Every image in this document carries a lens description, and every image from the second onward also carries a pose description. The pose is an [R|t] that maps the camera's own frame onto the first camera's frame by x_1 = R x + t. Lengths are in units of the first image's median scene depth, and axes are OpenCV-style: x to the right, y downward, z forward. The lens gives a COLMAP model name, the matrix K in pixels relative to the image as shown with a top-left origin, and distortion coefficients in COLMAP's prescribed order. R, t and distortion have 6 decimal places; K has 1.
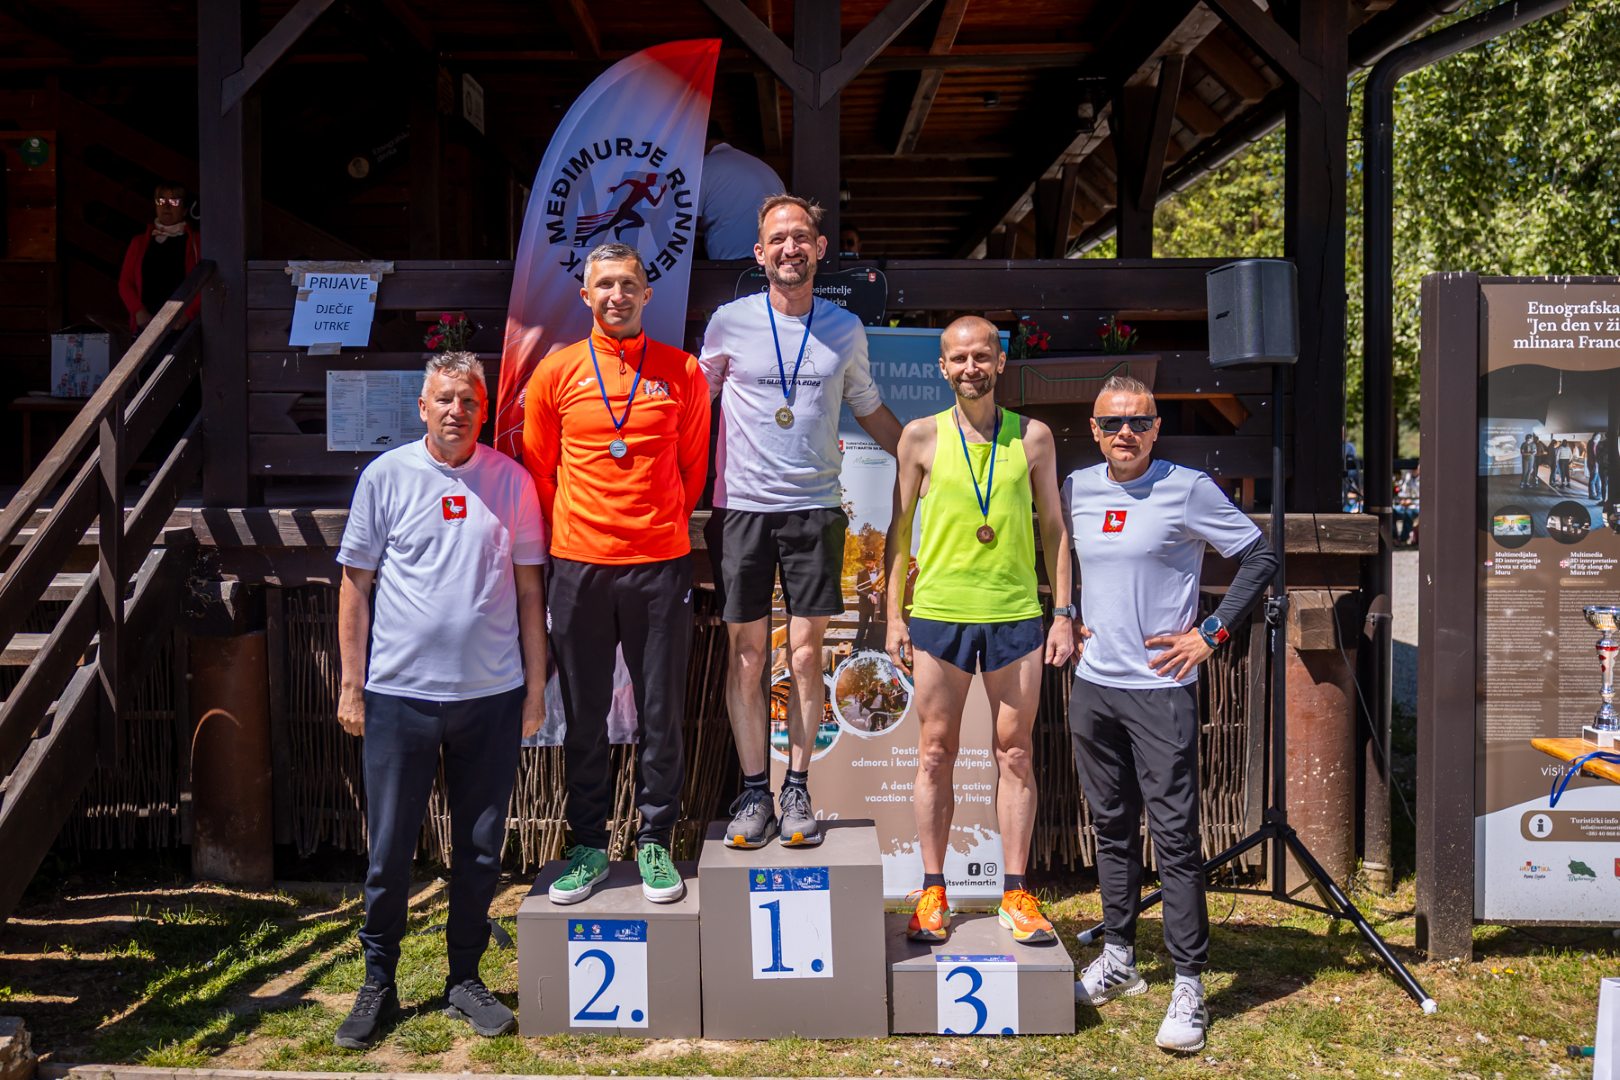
lens RADIAL K [[1410.0, 0, 715.6], [0, 1410.0, 462.8], [0, 0, 1]] dist [-0.015059, 0.013844]
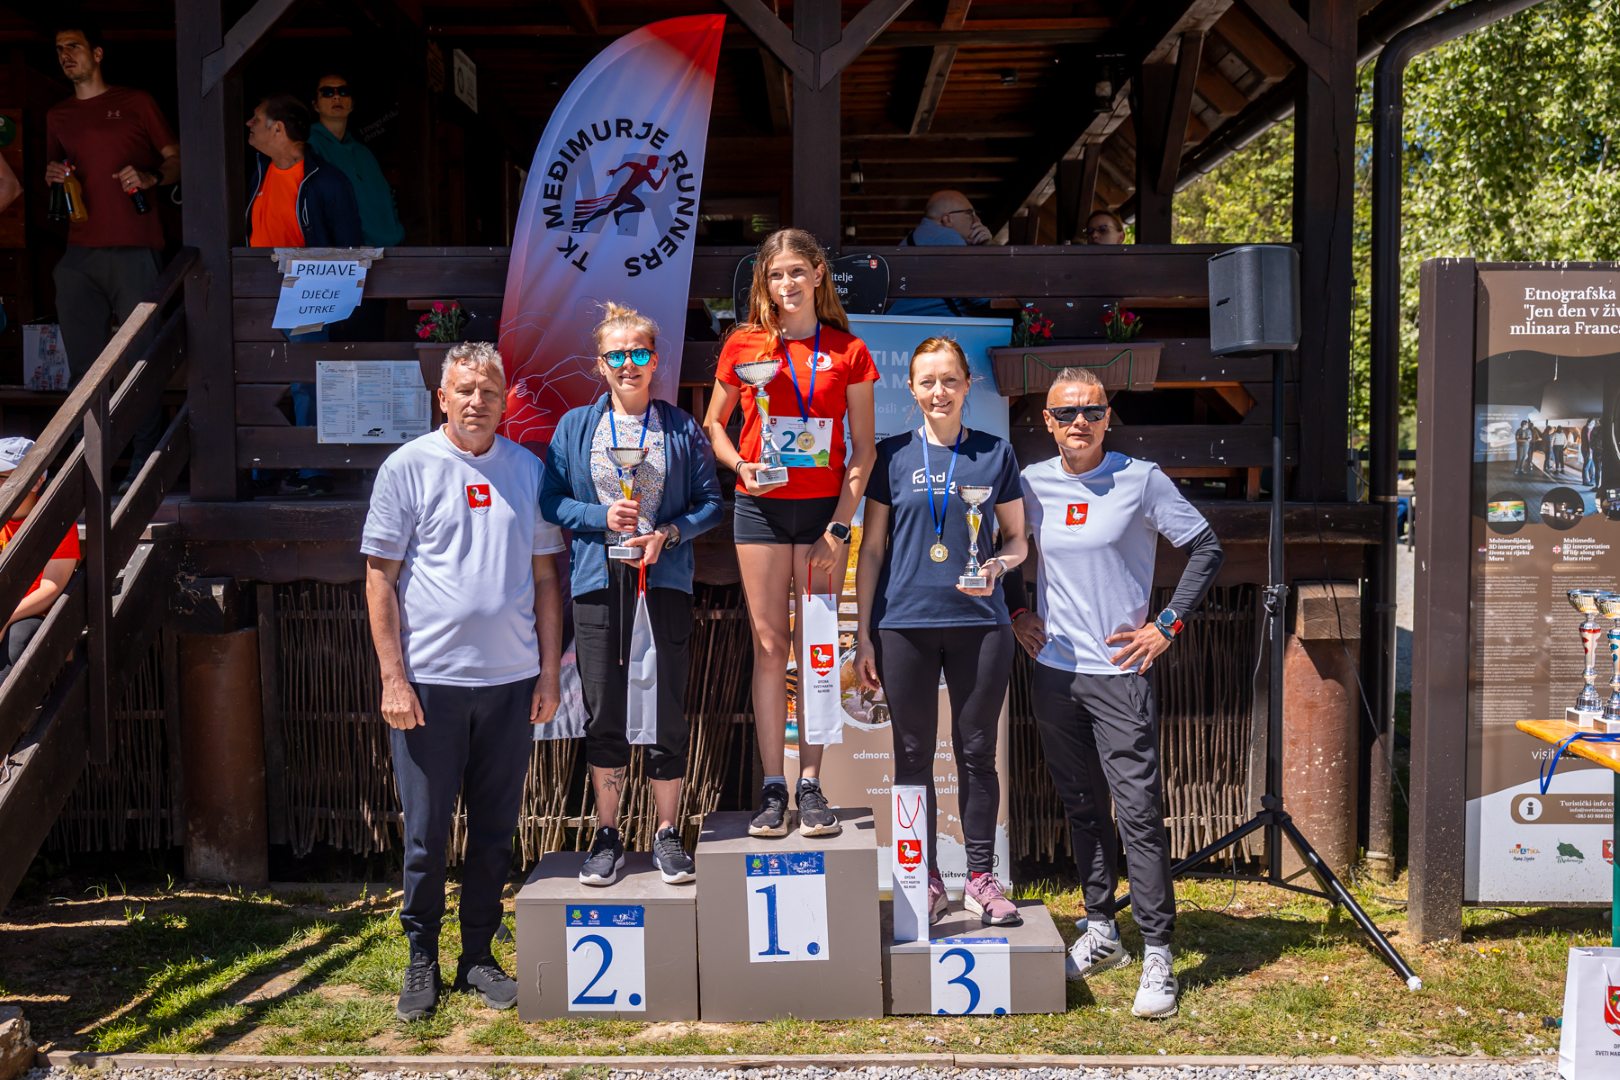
lens RADIAL K [[1511.0, 0, 762.8], [0, 1511.0, 517.6], [0, 0, 1]] dist [-0.001705, -0.000267]
pose [[0.999803, -0.004599, 0.019330, 0.014593], [0.003899, 0.999341, 0.036096, 0.007384], [-0.019483, -0.036014, 0.999161, -0.064156]]
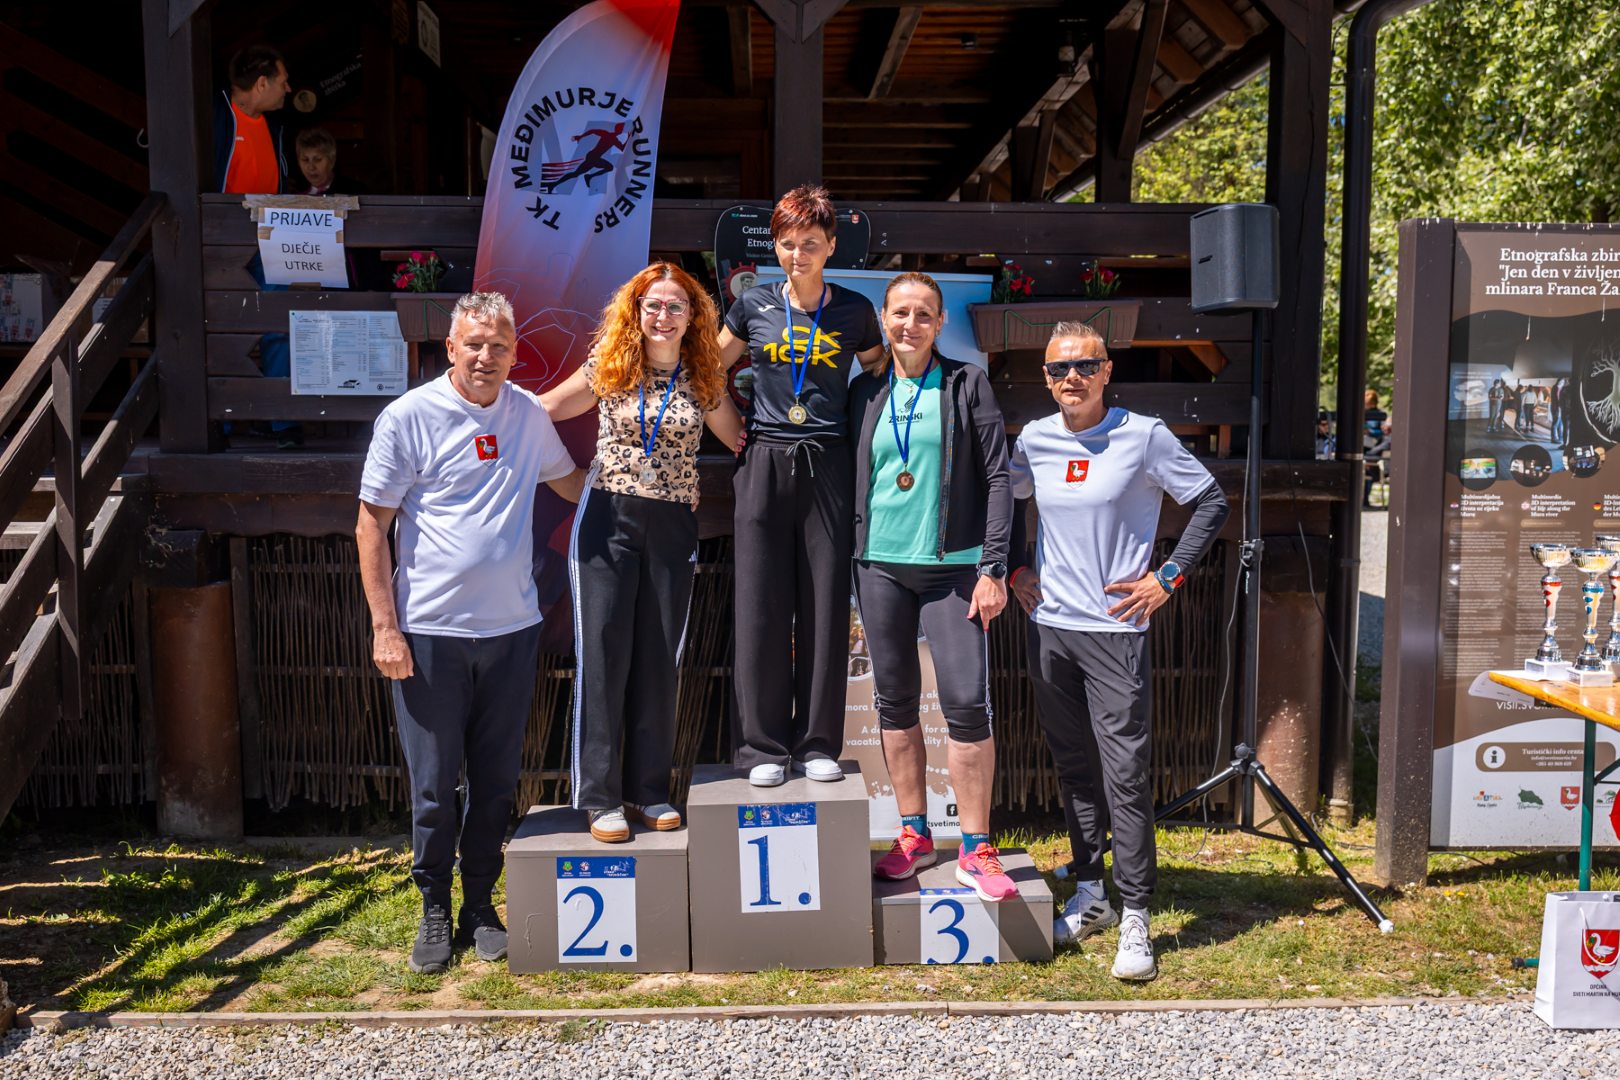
lens RADIAL K [[1455.8, 0, 773.1], [0, 1455.8, 527.6], [0, 0, 1]] dist [-0.003877, -0.001465]
pose [[0.997491, -0.002431, 0.070749, -0.021139], [-0.002457, 0.997619, 0.068917, 0.014957], [-0.070748, -0.068918, 0.995111, -0.022776]]
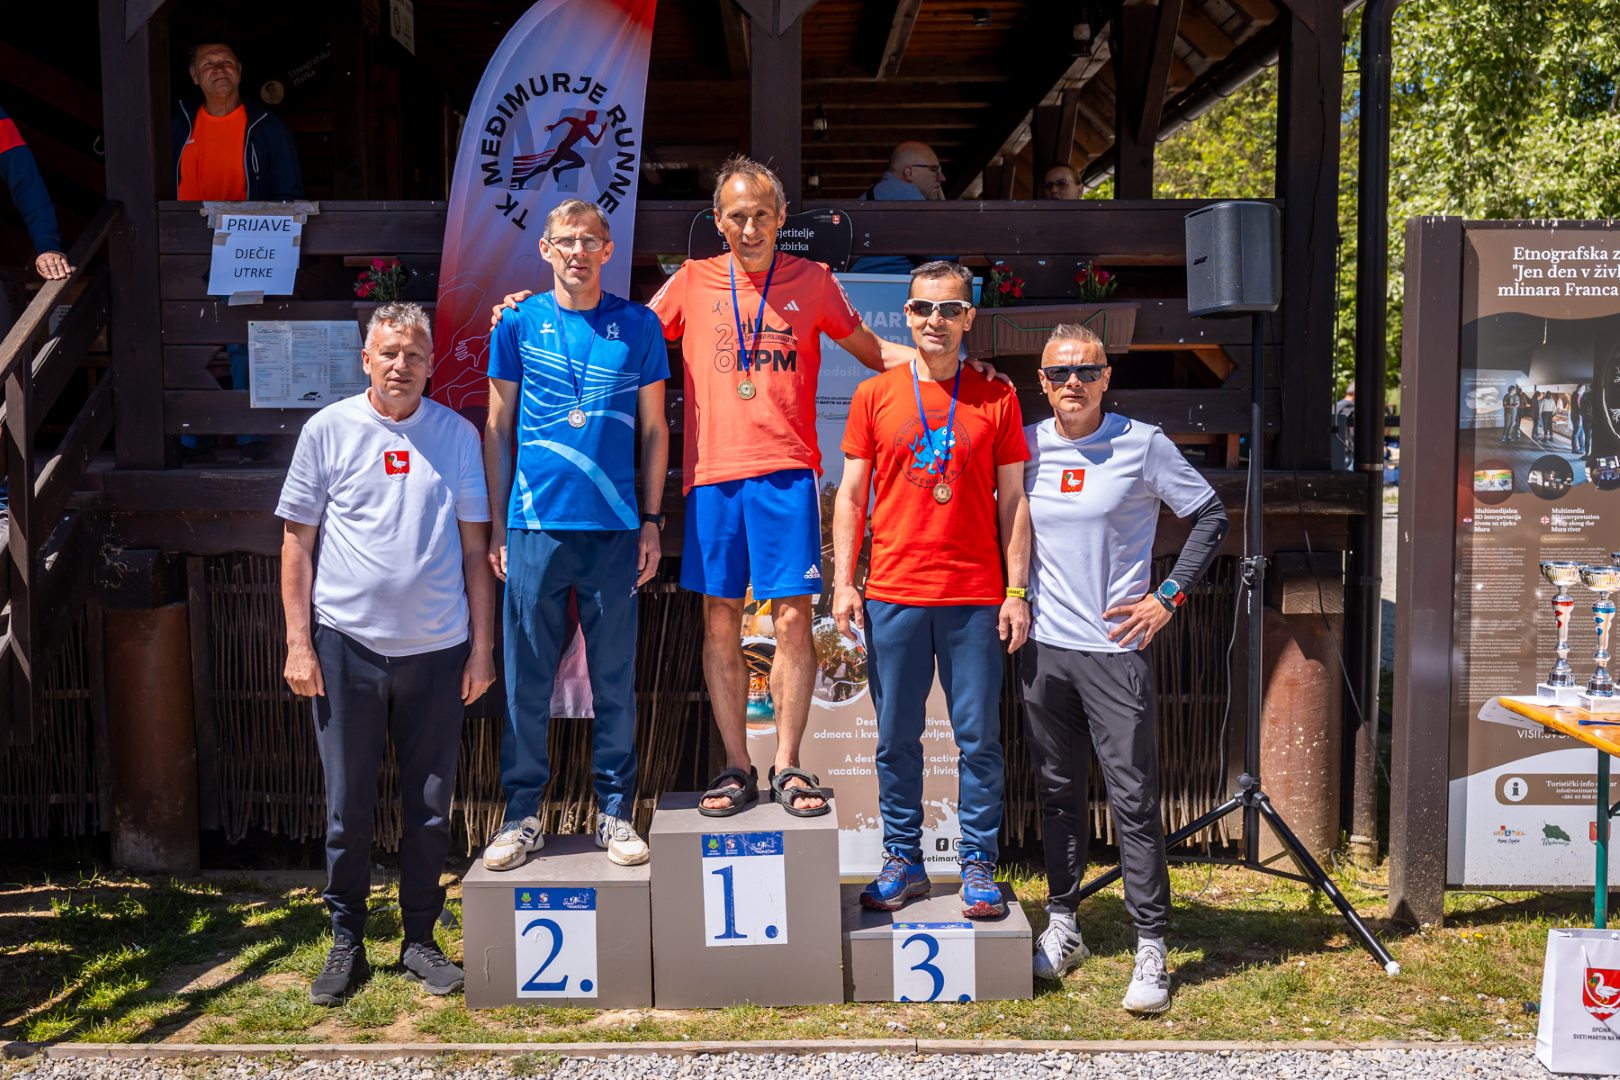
lens RADIAL K [[1634.4, 0, 736.1], [0, 1634.4, 512.9], [0, 0, 1]] dist [0.008247, -0.006797]
pose [[0.999560, -0.004368, 0.029326, 0.014006], [0.002858, 0.998677, 0.051343, 0.007091], [-0.029511, -0.051237, 0.998250, -0.102644]]
